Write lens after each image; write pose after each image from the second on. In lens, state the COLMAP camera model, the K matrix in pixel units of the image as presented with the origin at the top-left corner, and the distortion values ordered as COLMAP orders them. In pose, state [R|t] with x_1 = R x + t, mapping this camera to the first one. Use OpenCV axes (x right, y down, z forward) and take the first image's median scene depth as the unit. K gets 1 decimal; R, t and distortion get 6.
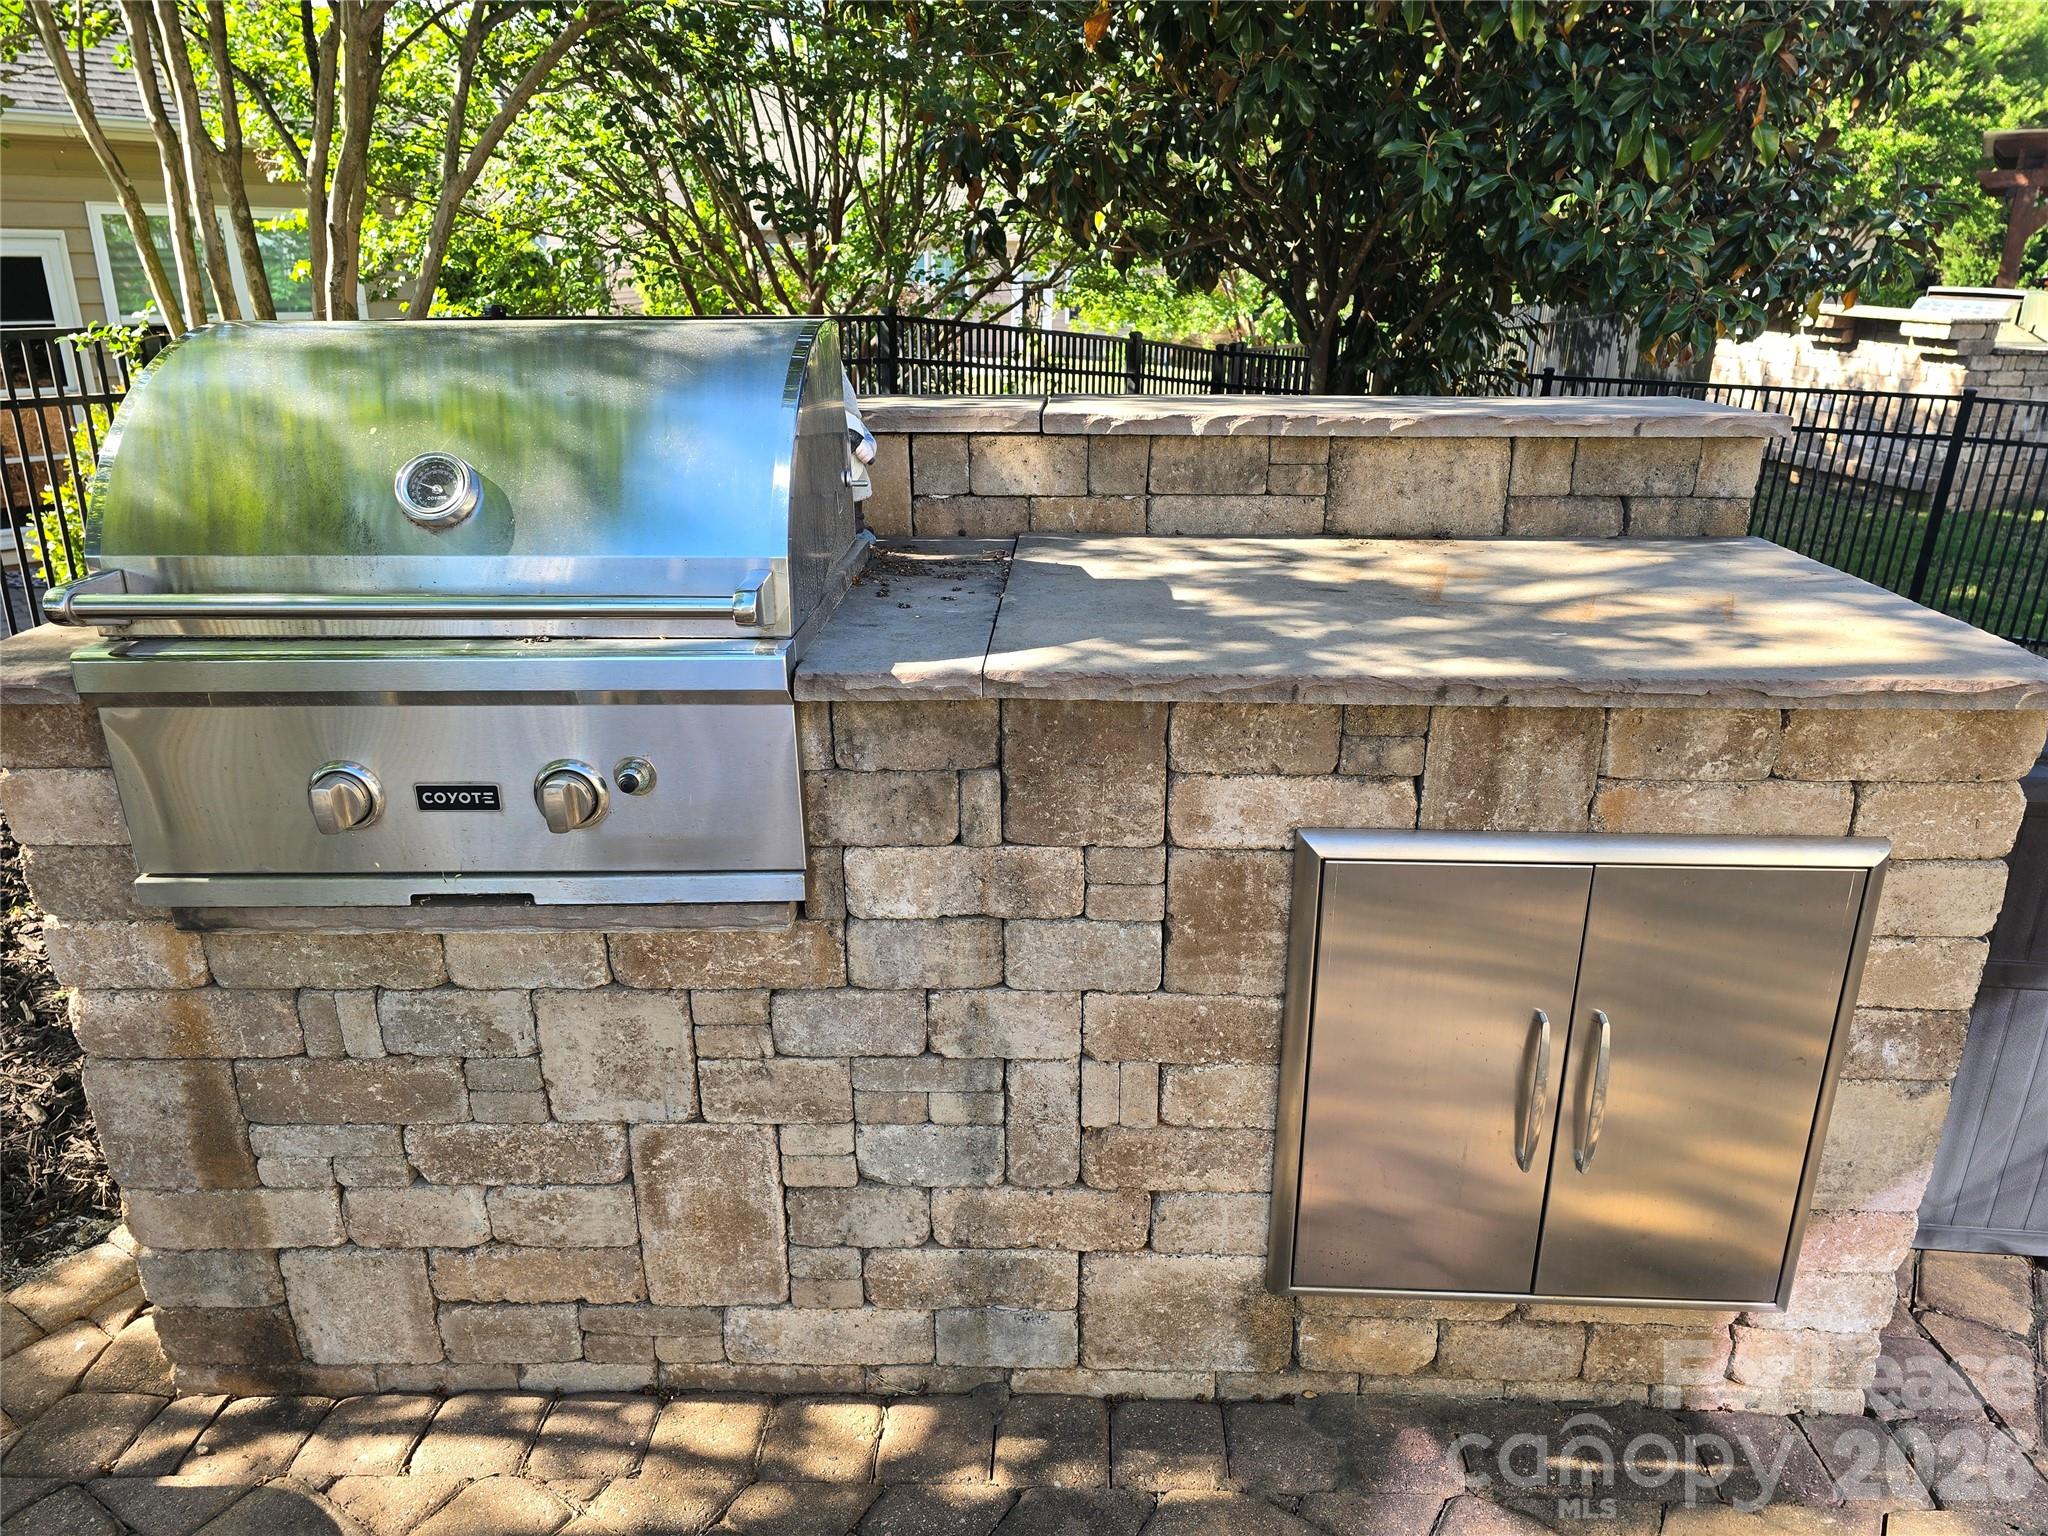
lens RADIAL K [[1365.6, 0, 1042.2], [0, 1365.6, 776.5], [0, 0, 1]] dist [0.076295, -0.070533]
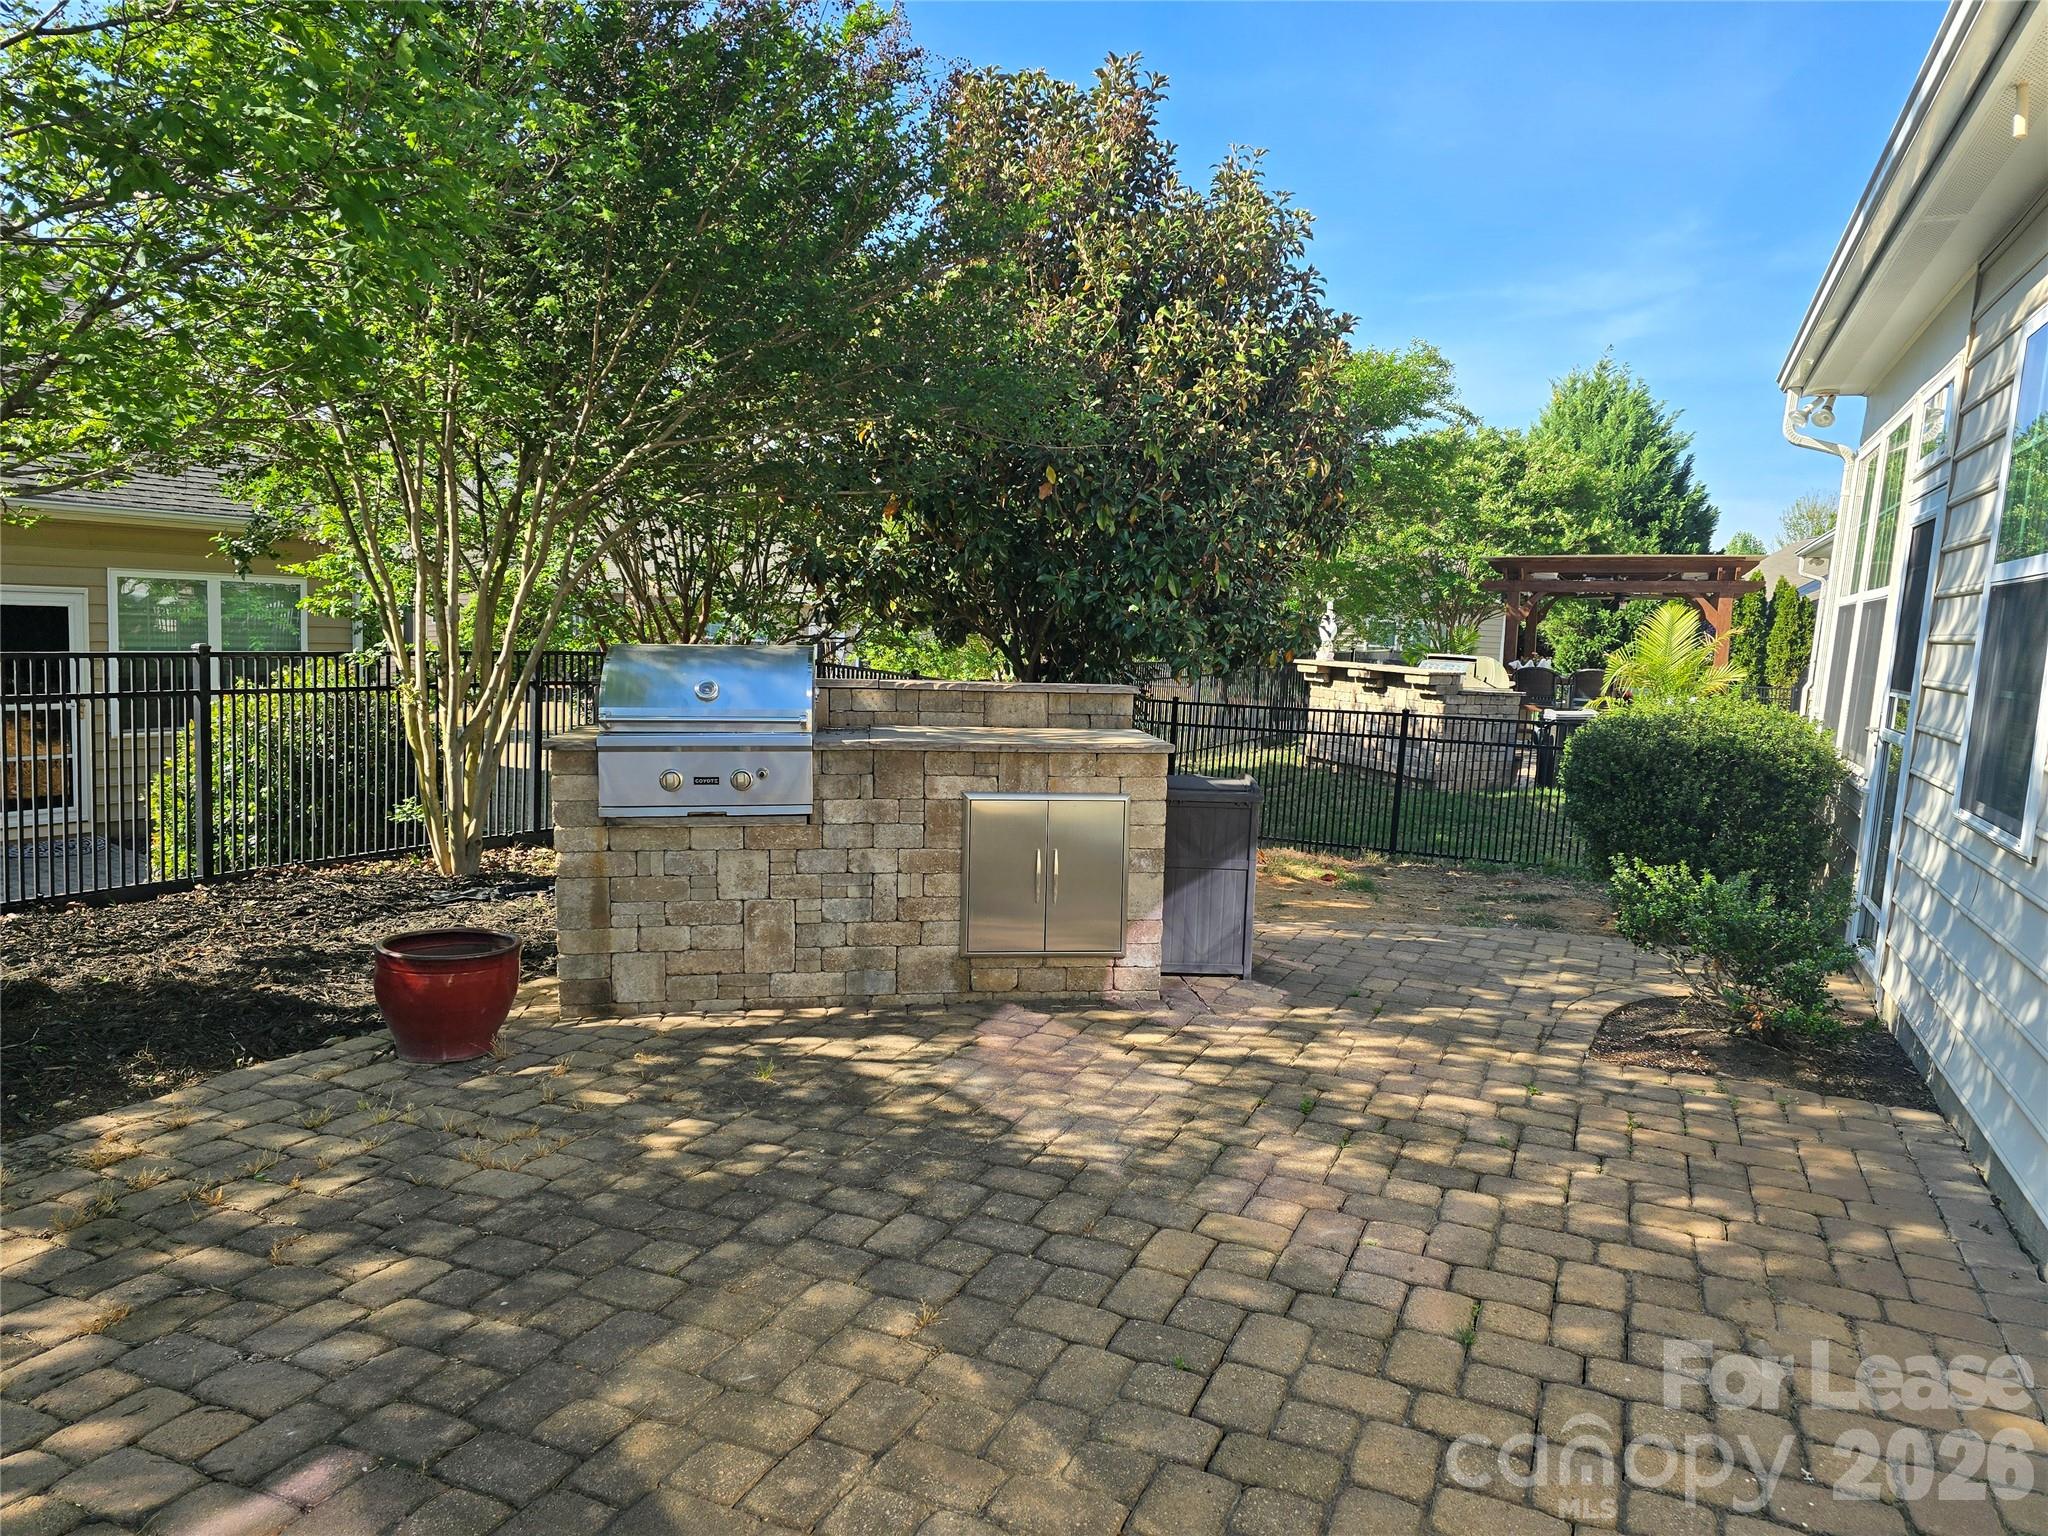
lens RADIAL K [[1373.4, 0, 1024.0], [0, 1373.4, 768.0], [0, 0, 1]] dist [0.193456, -0.290642]
pose [[0.989856, 0.004688, 0.141995, -0.124058], [0.030995, 0.968256, -0.248033, 0.712602], [-0.138651, 0.249918, 0.958289, -1.957826]]
